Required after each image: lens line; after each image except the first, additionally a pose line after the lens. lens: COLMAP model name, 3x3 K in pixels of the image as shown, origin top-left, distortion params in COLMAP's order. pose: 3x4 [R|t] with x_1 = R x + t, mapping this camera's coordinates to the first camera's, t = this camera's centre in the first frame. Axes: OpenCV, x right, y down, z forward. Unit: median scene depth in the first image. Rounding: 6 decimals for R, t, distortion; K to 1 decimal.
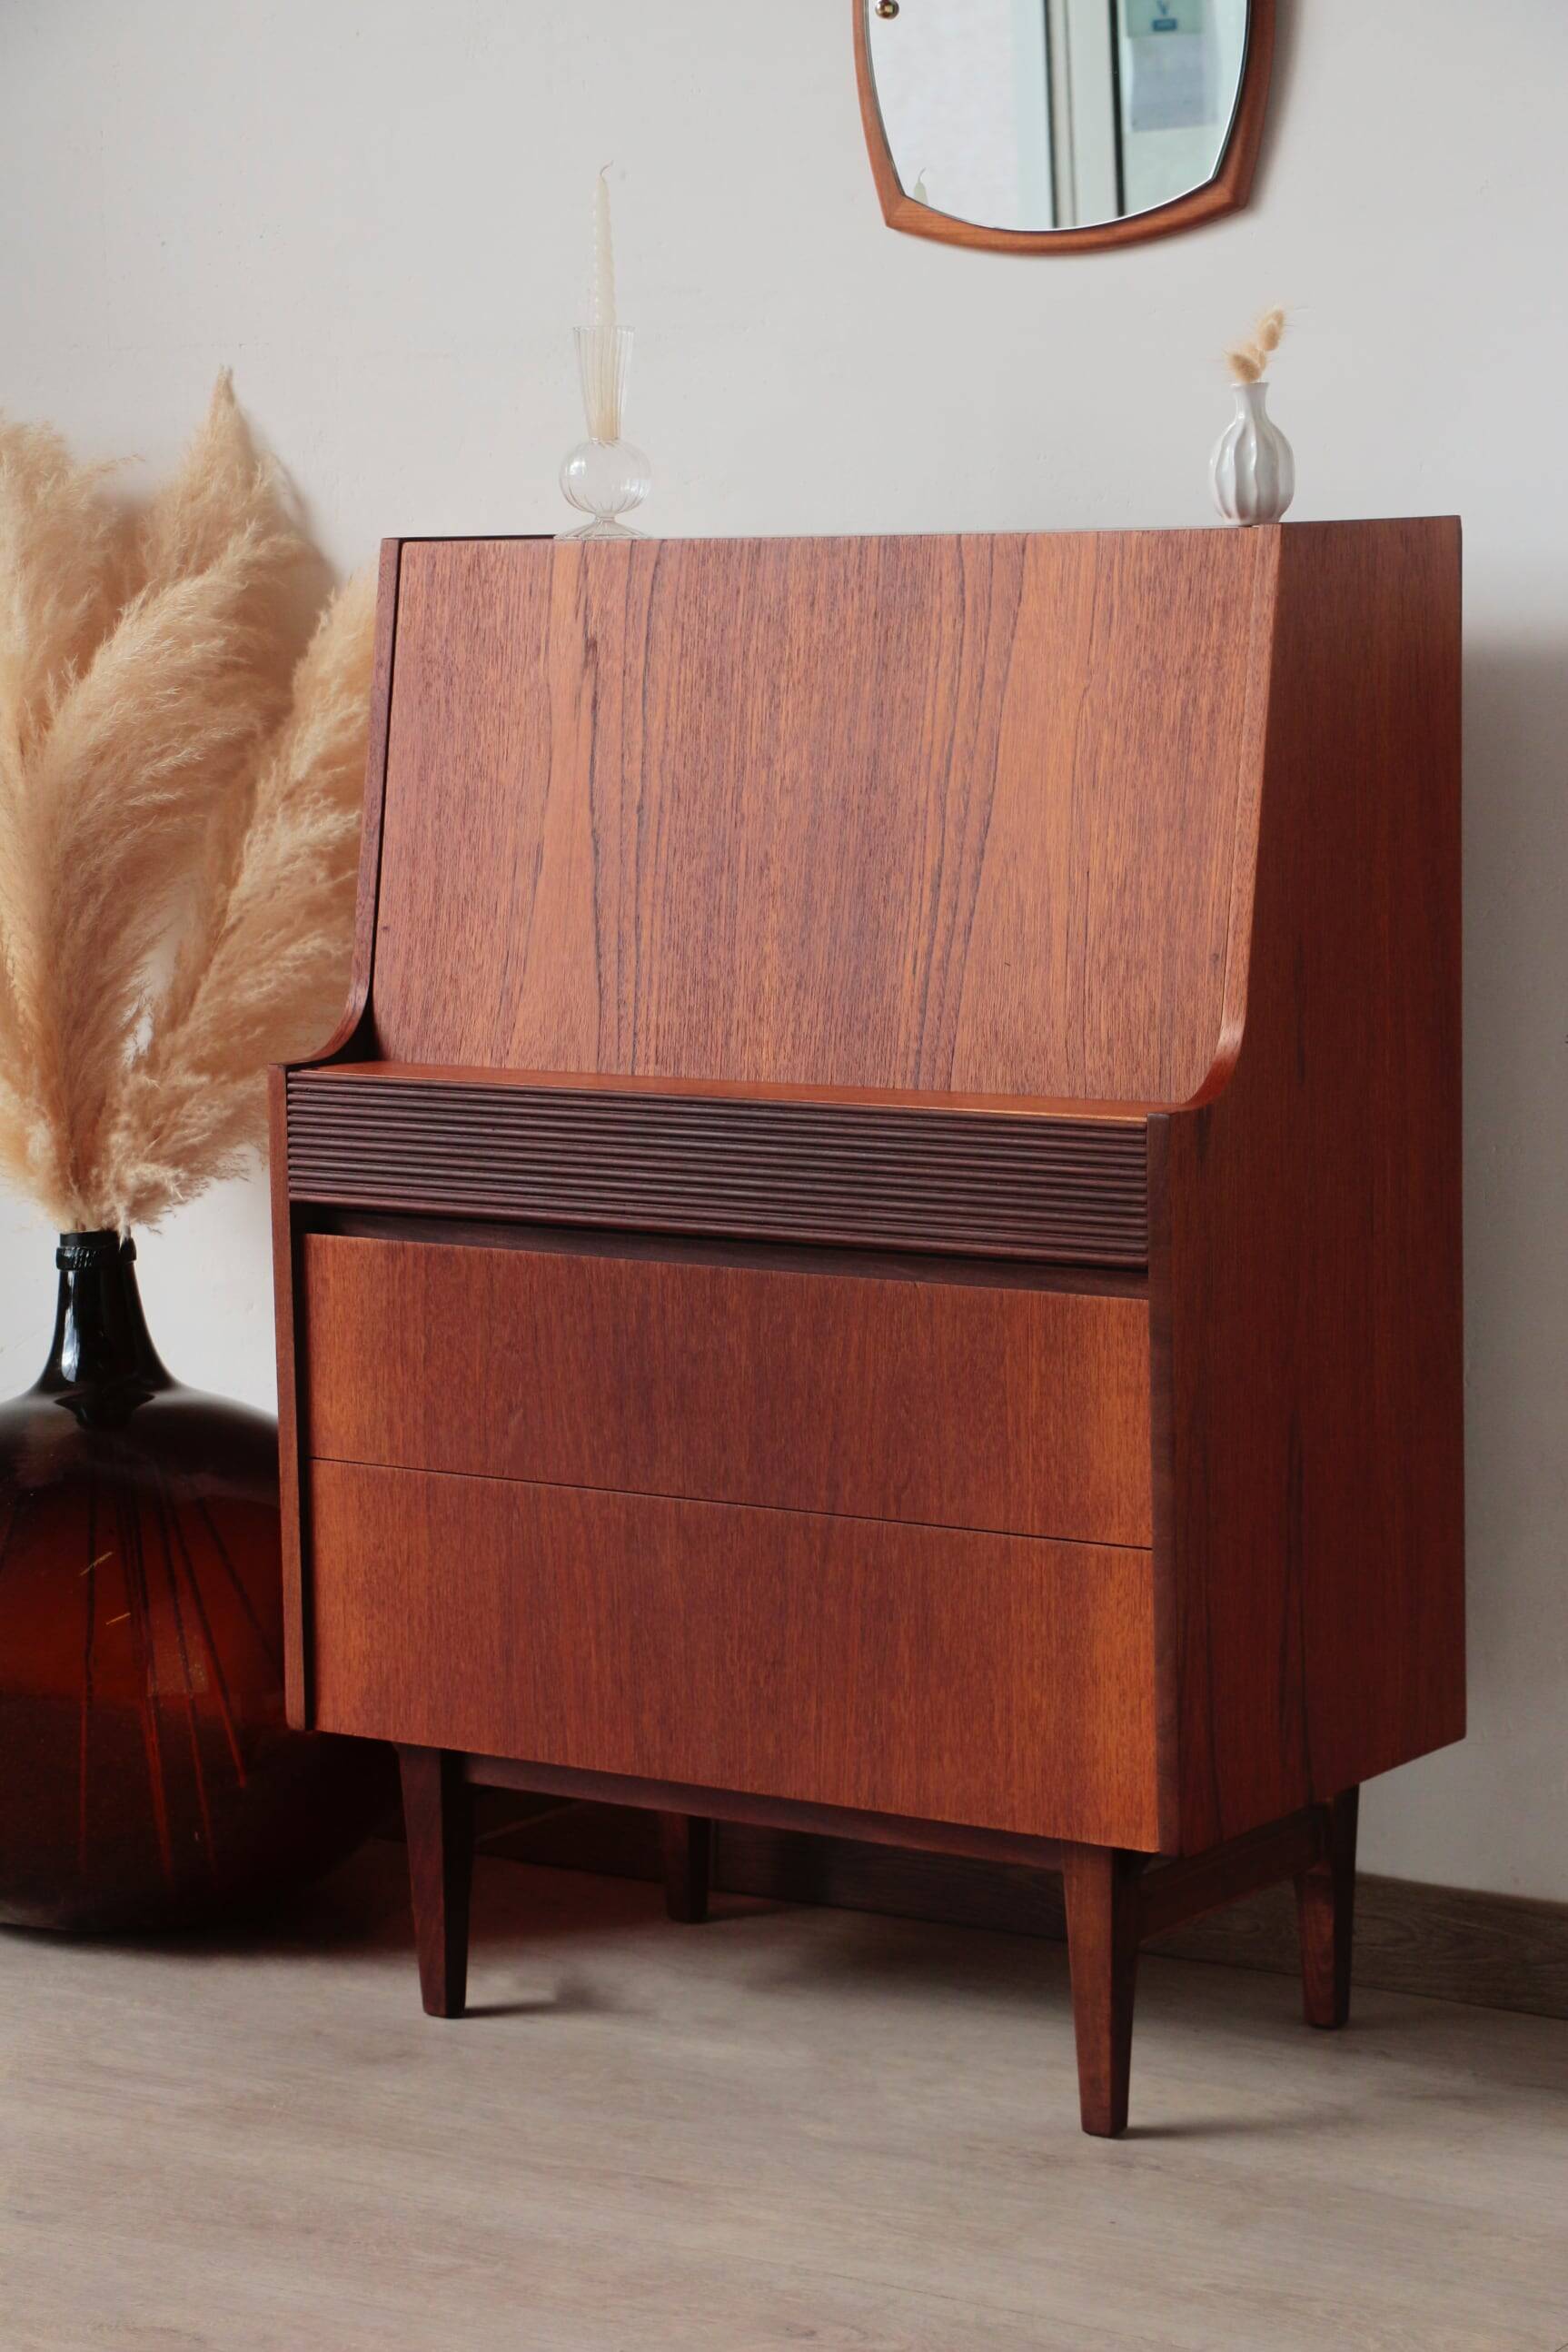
lens RADIAL K [[5322.0, 0, 786.0], [0, 5322.0, 1197.3], [0, 0, 1]] dist [0.331755, 0.000000]
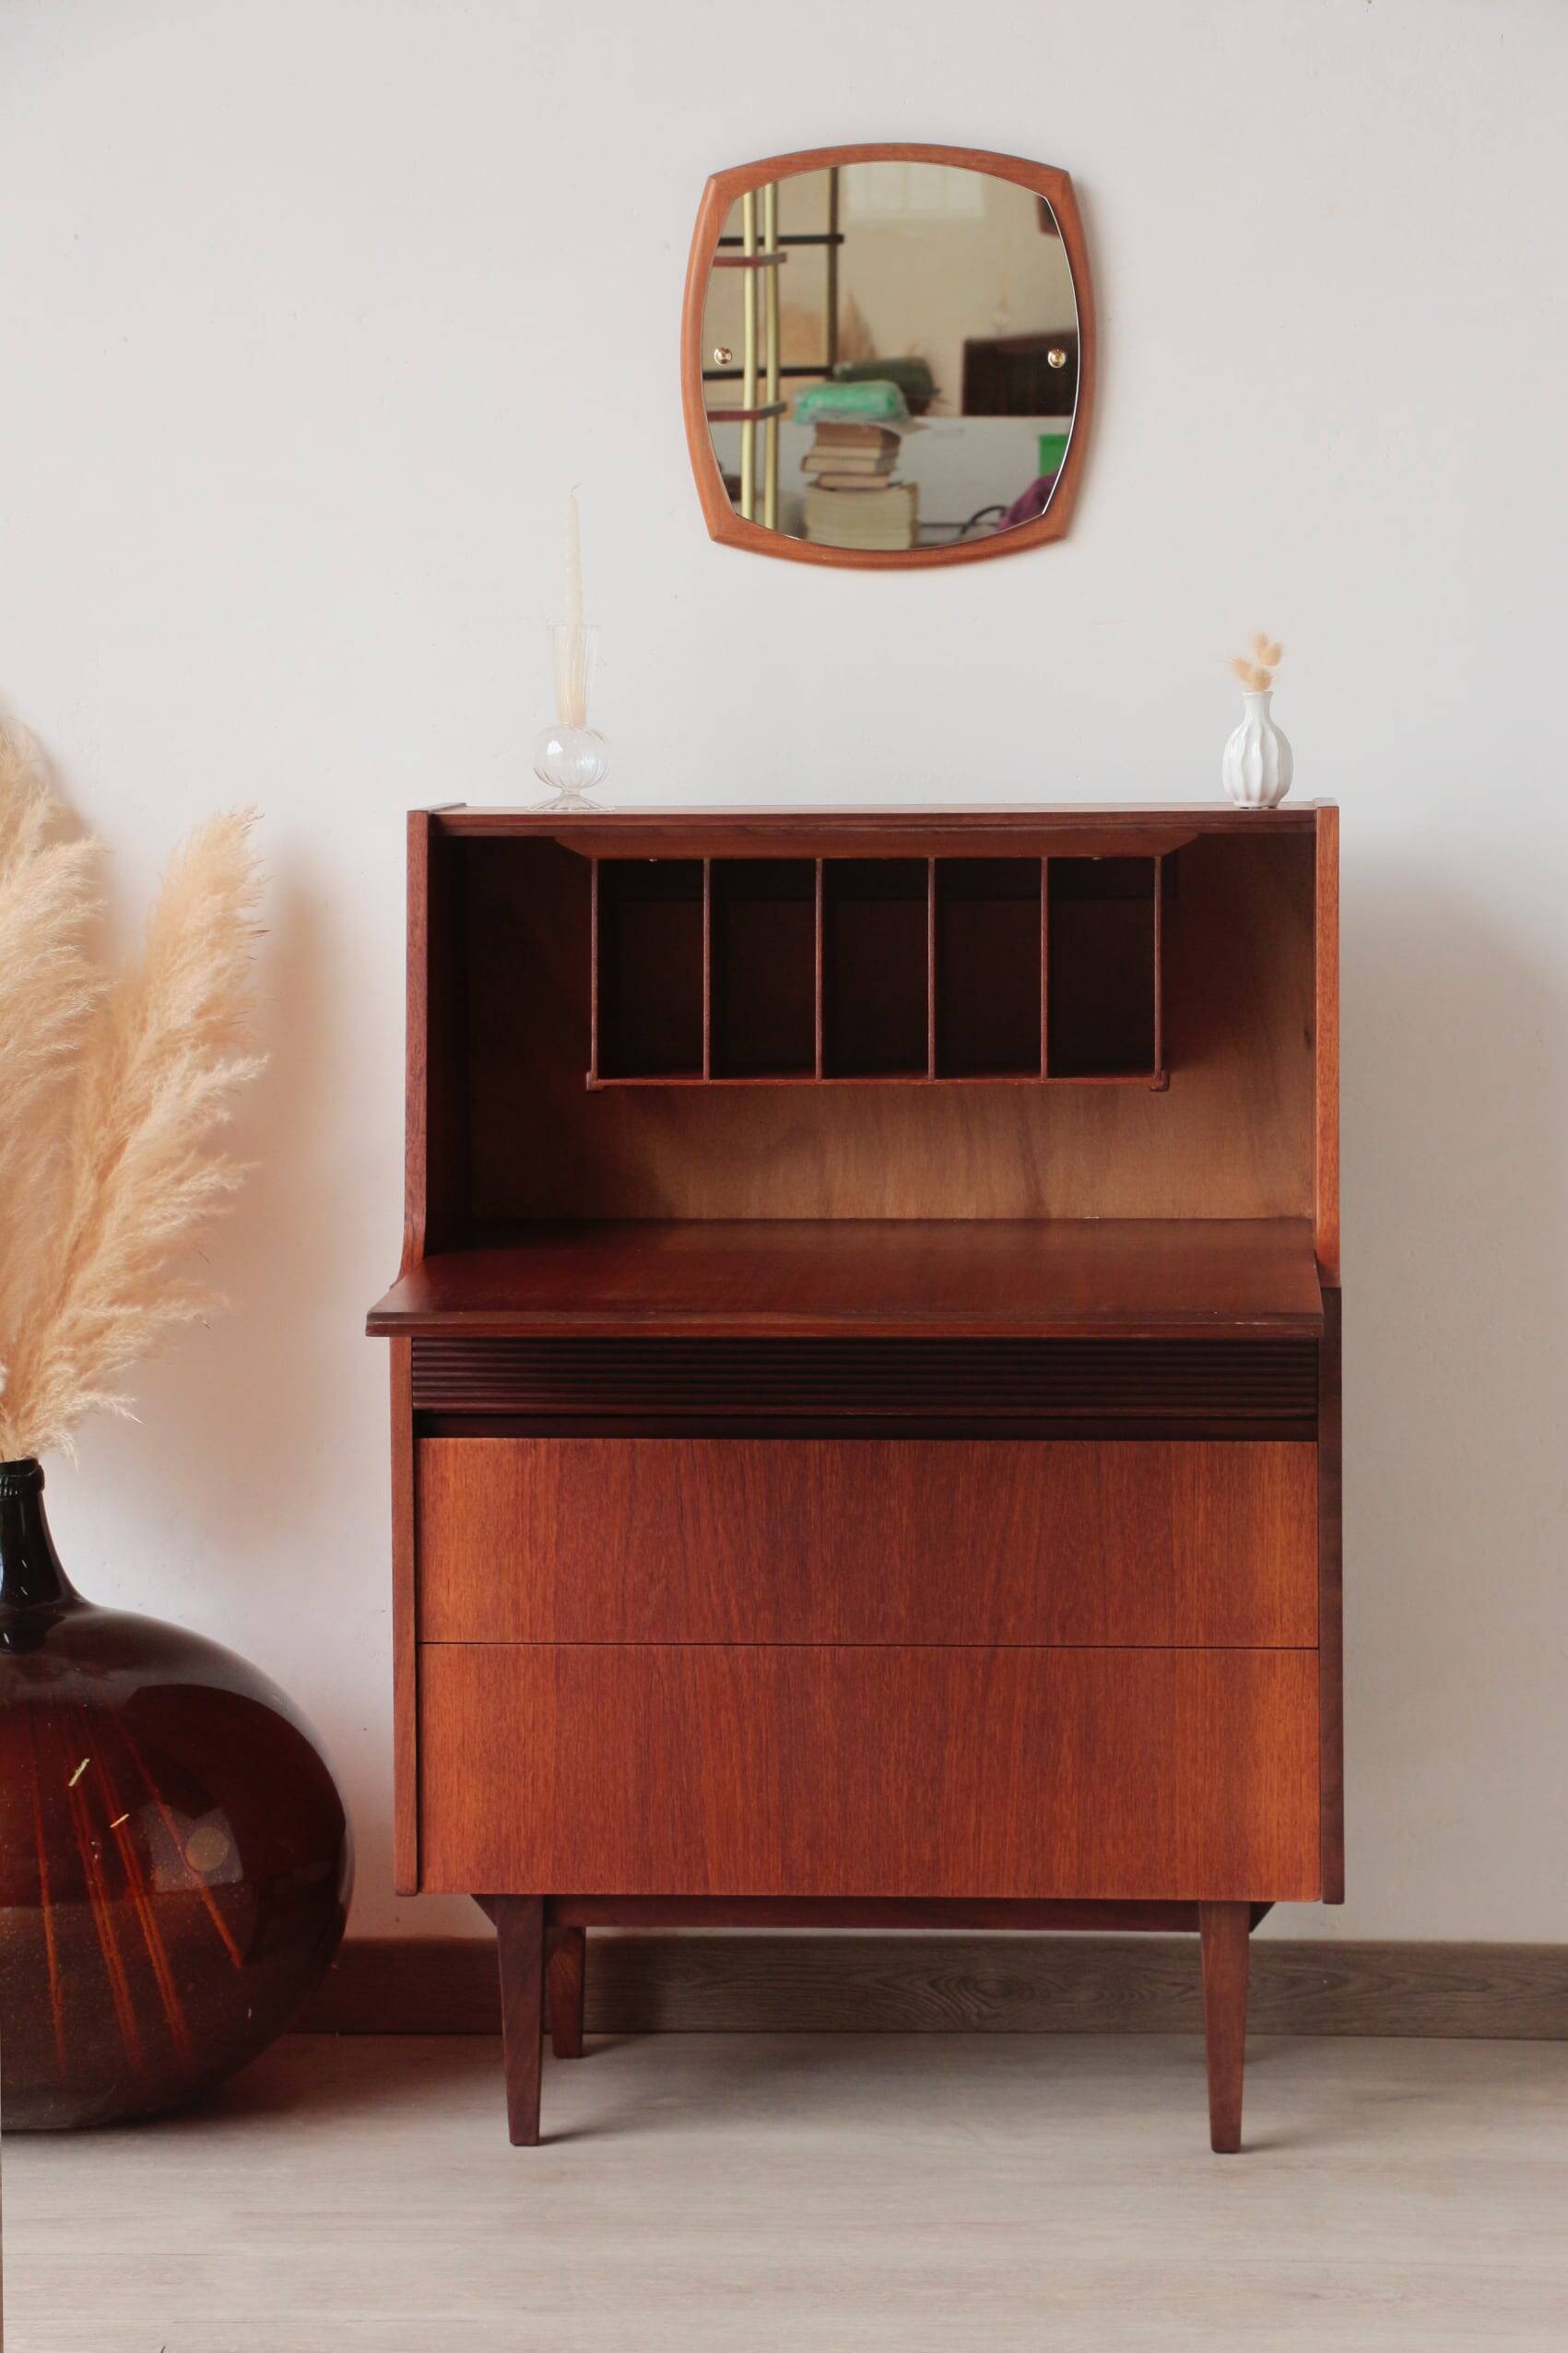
lens RADIAL K [[6012.1, 0, 808.0], [0, 6012.1, 1216.3], [0, 0, 1]] dist [0.416448, 0.000000]
pose [[0.860921, -0.032301, 0.507712, -0.668165], [0.054036, 0.998143, -0.028126, 0.000401], [-0.505861, 0.051649, 0.861068, -0.117732]]
